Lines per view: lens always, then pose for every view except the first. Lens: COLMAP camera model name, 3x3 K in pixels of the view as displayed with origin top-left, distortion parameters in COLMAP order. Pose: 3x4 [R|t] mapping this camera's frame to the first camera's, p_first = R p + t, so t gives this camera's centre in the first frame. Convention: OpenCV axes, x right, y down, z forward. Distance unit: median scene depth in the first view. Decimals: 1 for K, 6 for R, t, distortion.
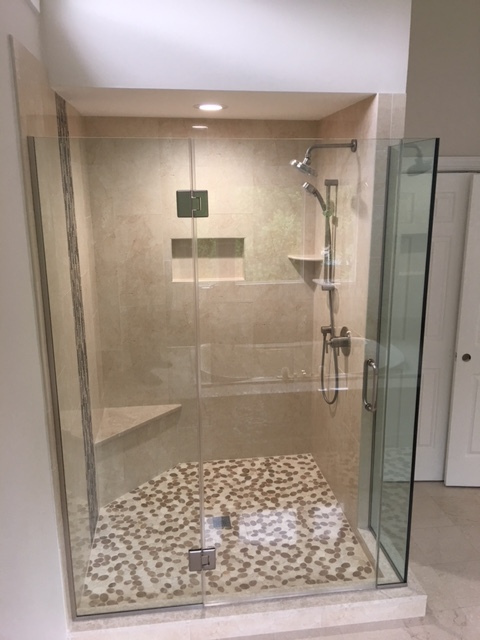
lens RADIAL K [[535.1, 0, 240.0], [0, 535.1, 320.0], [0, 0, 1]] dist [0.077239, -0.150259]
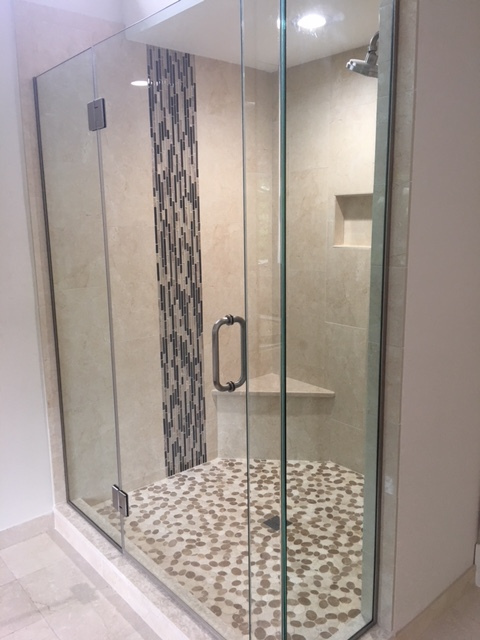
lens RADIAL K [[535.1, 0, 240.0], [0, 535.1, 320.0], [0, 0, 1]] dist [0.077239, -0.150259]
pose [[0.544218, 0.152342, -0.824996, 0.568102], [-0.187952, 0.980518, 0.057075, 0.027237], [0.817619, 0.123998, 0.562248, 0.434365]]
